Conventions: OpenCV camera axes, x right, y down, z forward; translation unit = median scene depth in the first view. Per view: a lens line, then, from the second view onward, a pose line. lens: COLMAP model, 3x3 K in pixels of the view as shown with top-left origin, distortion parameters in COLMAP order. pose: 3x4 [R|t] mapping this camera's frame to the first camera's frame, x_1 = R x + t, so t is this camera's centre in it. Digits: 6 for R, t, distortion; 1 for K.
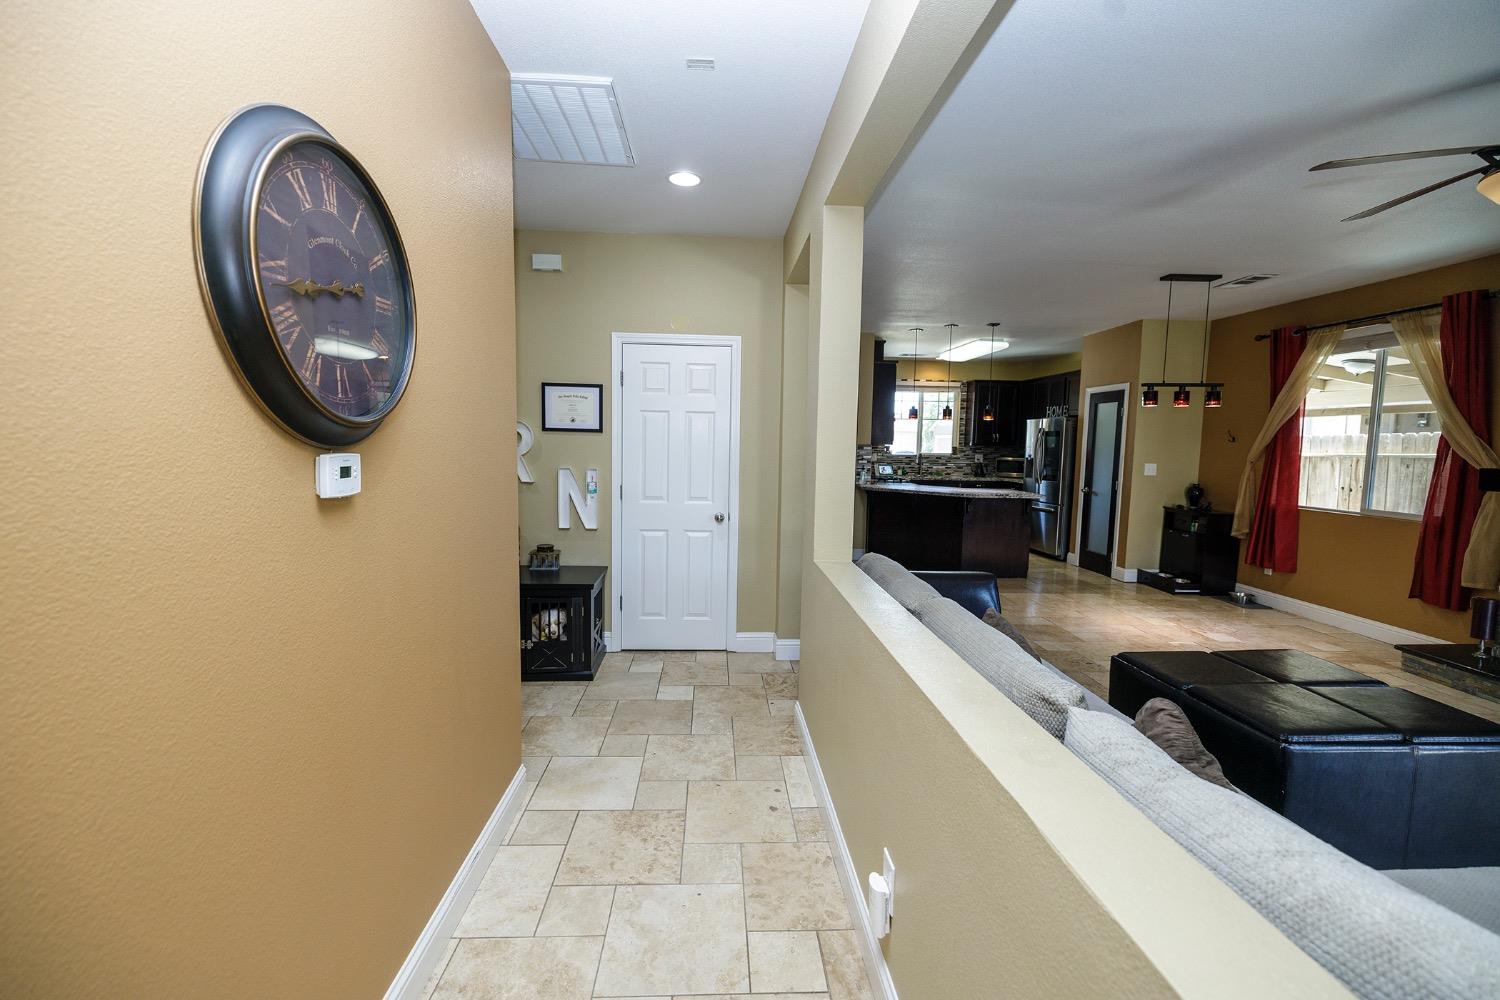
lens RADIAL K [[626.7, 0, 743.3], [0, 626.7, 490.8], [0, 0, 1]] dist [0.001231, -0.000624]
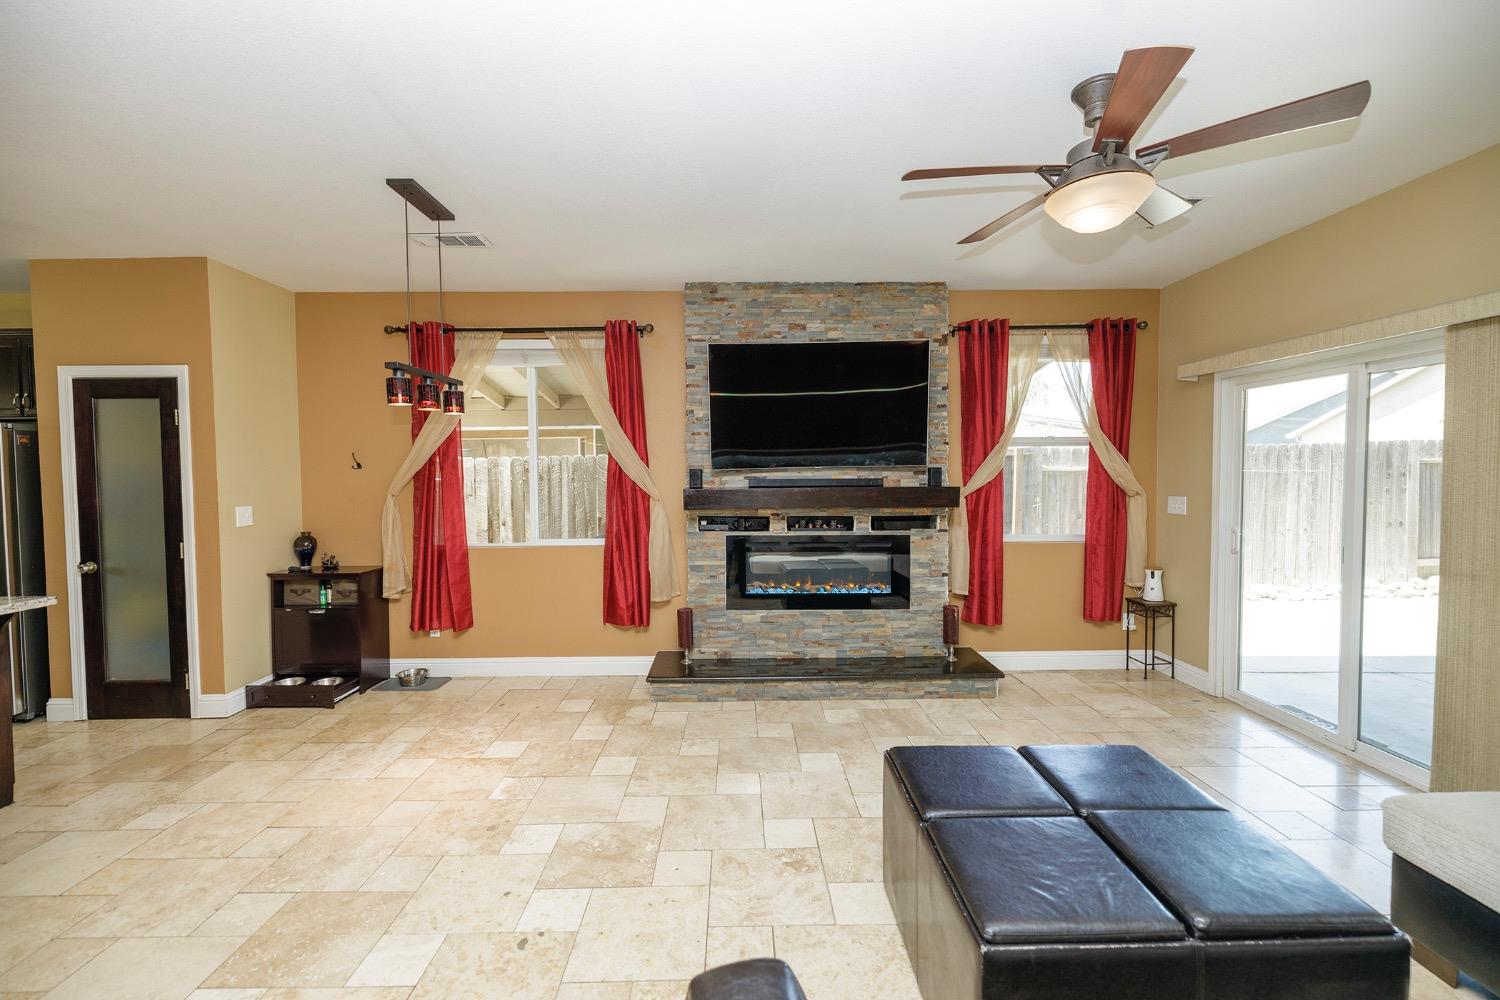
lens RADIAL K [[626.7, 0, 739.0], [0, 626.7, 497.4], [0, 0, 1]] dist [0.001231, -0.000624]
pose [[0.040043, -0.051661, 0.997862, 0.064697], [0.092051, 0.994606, 0.047799, -0.033841], [-0.994949, 0.089940, 0.044582, 0.456375]]
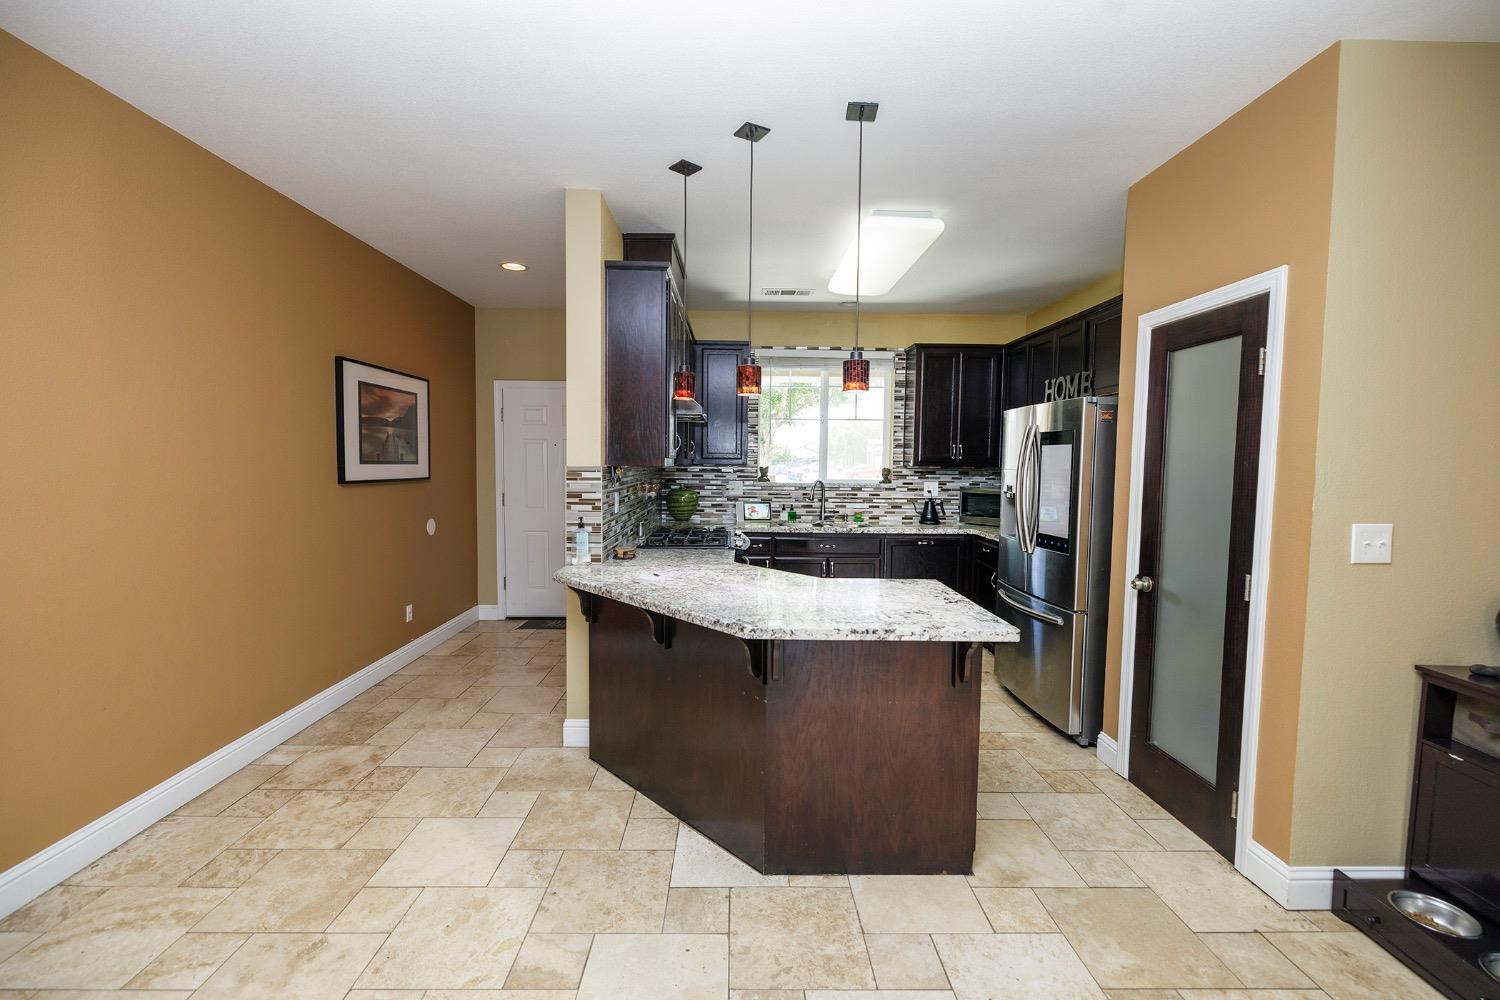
lens RADIAL K [[626.7, 0, 742.0], [0, 626.7, 496.3], [0, 0, 1]] dist [0.001231, -0.000624]
pose [[0.999223, -0.004448, -0.039157, 0.324800], [0.003476, 0.999685, -0.024856, -0.045615], [0.039255, 0.024700, 0.998924, 0.623046]]
